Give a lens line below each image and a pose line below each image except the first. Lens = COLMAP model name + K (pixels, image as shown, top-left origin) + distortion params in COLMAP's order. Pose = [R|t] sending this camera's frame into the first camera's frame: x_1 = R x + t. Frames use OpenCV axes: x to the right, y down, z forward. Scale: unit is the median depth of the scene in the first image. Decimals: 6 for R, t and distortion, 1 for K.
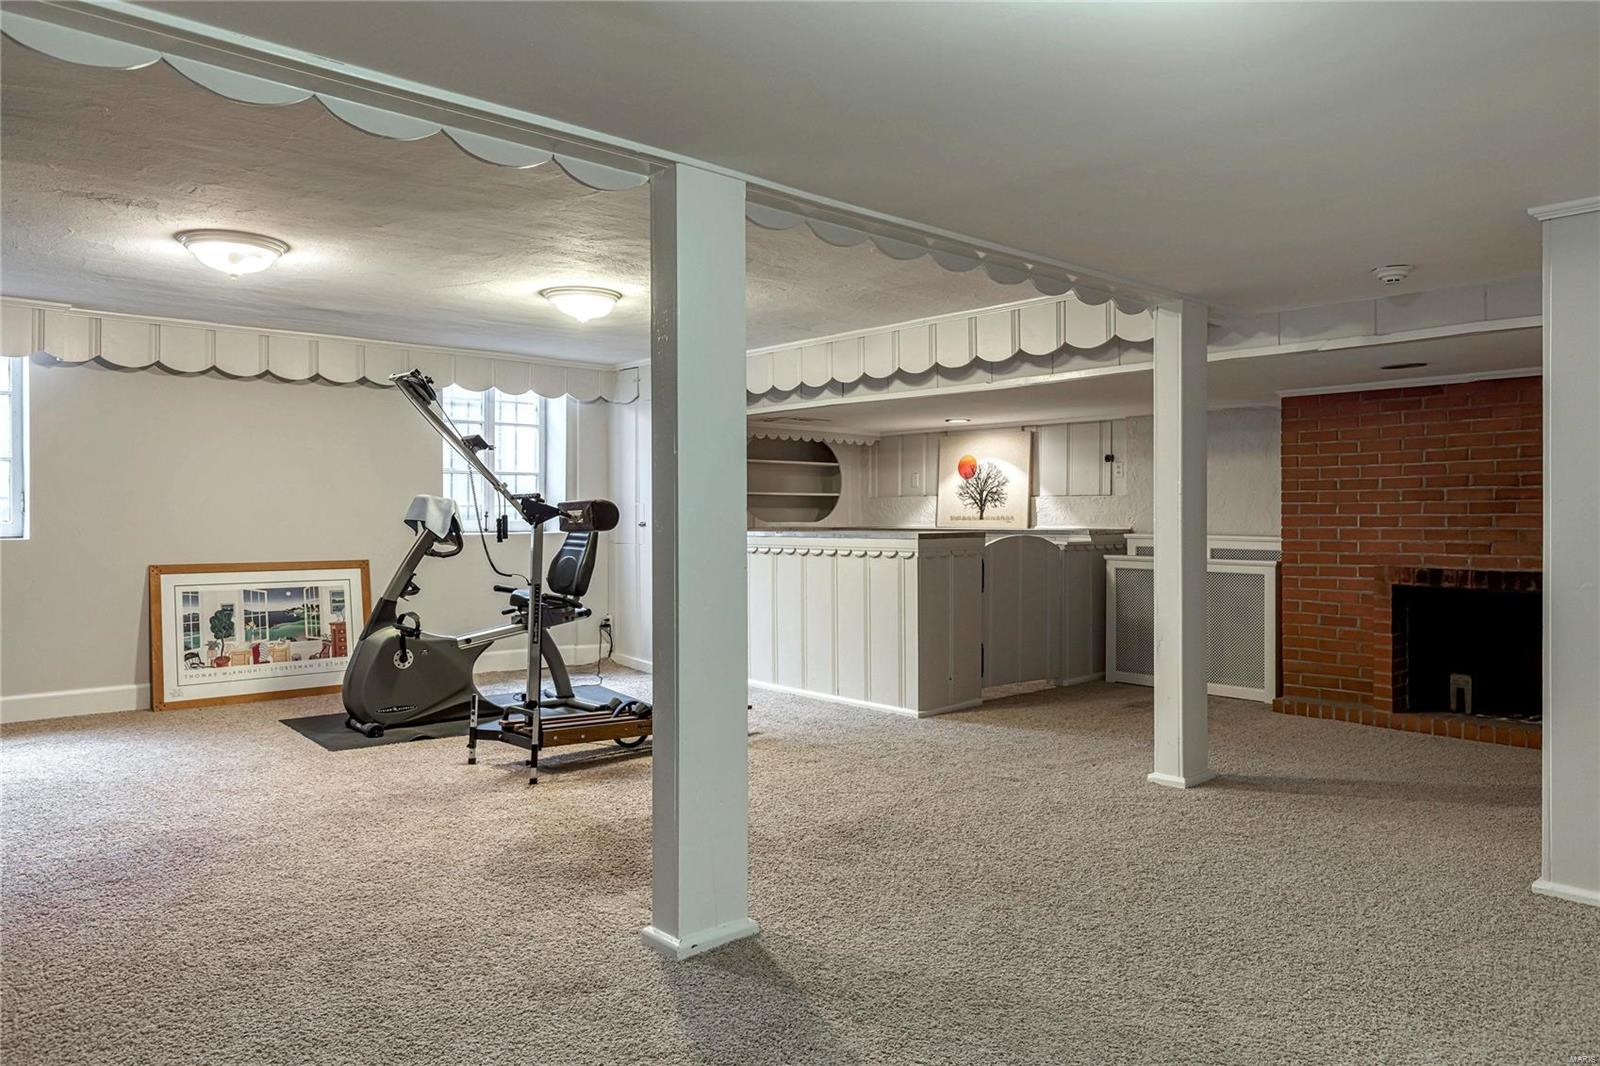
lens RADIAL K [[1051.9, 0, 790.7], [0, 1051.9, 530.7], [0, 0, 1]] dist [-0.000729, 0.000559]
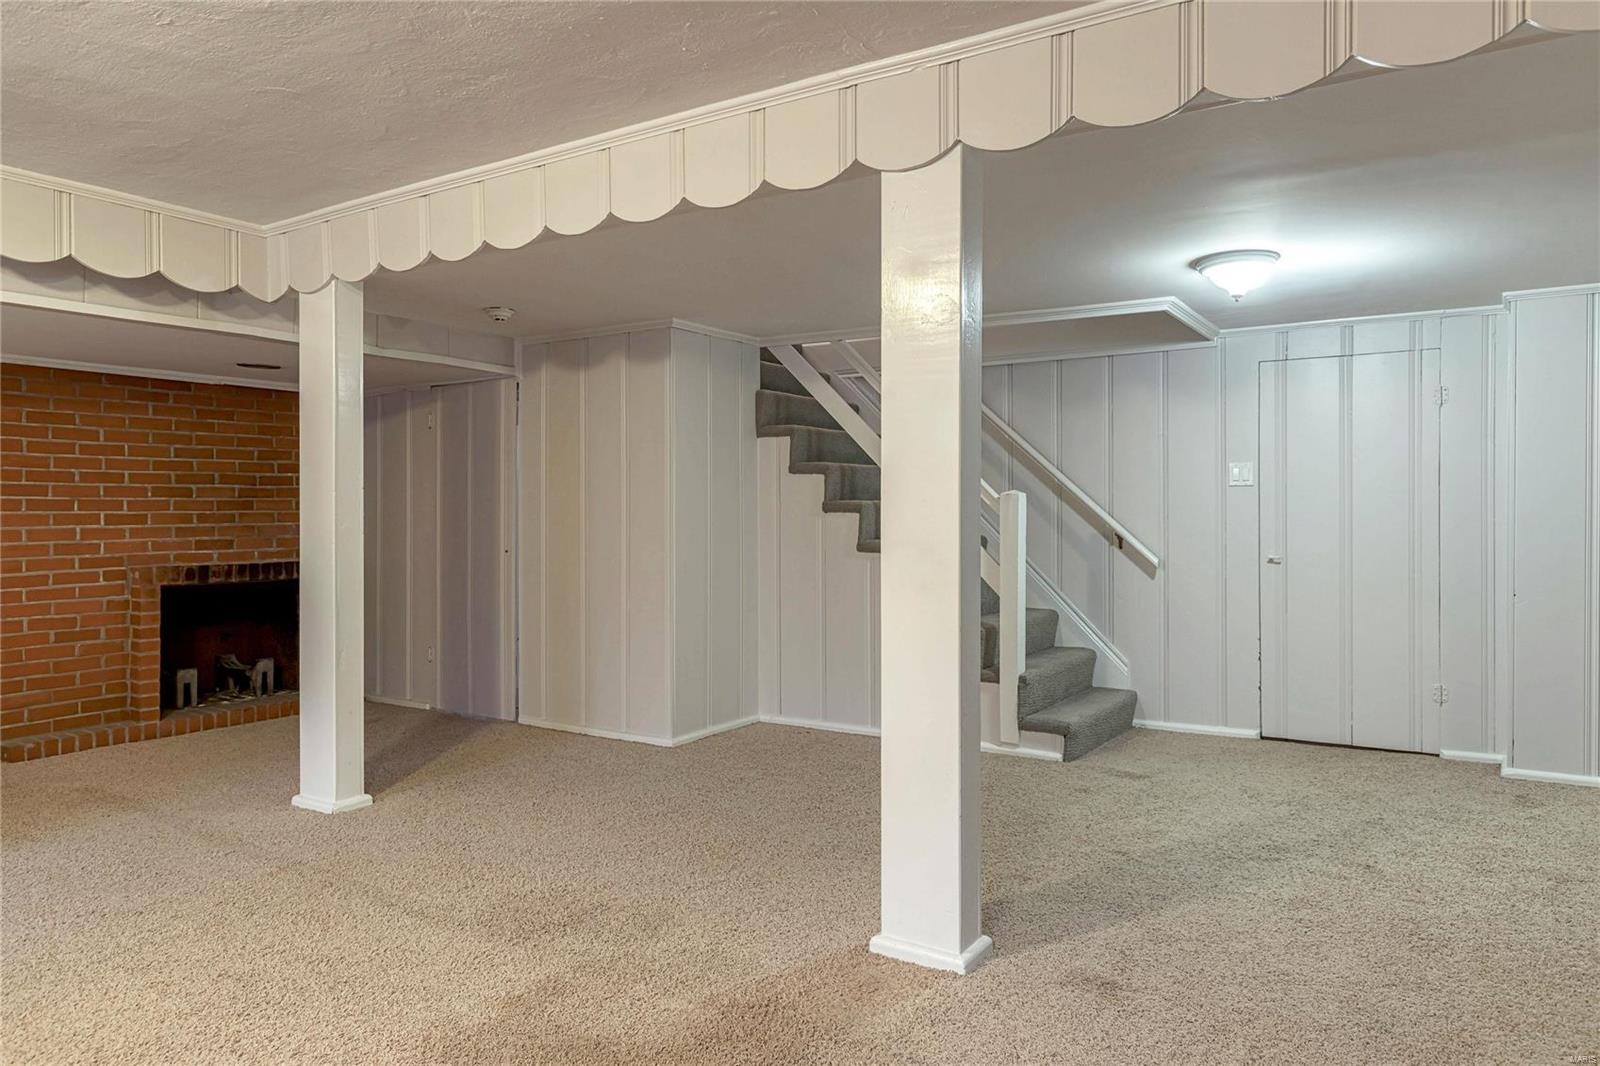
lens RADIAL K [[1051.9, 0, 790.6], [0, 1051.9, 527.1], [0, 0, 1]] dist [-0.000729, 0.000559]
pose [[-0.274881, -0.013702, 0.961381, -0.485823], [0.015050, 0.999715, 0.018552, -0.010220], [-0.961360, 0.019568, -0.274596, 0.702239]]
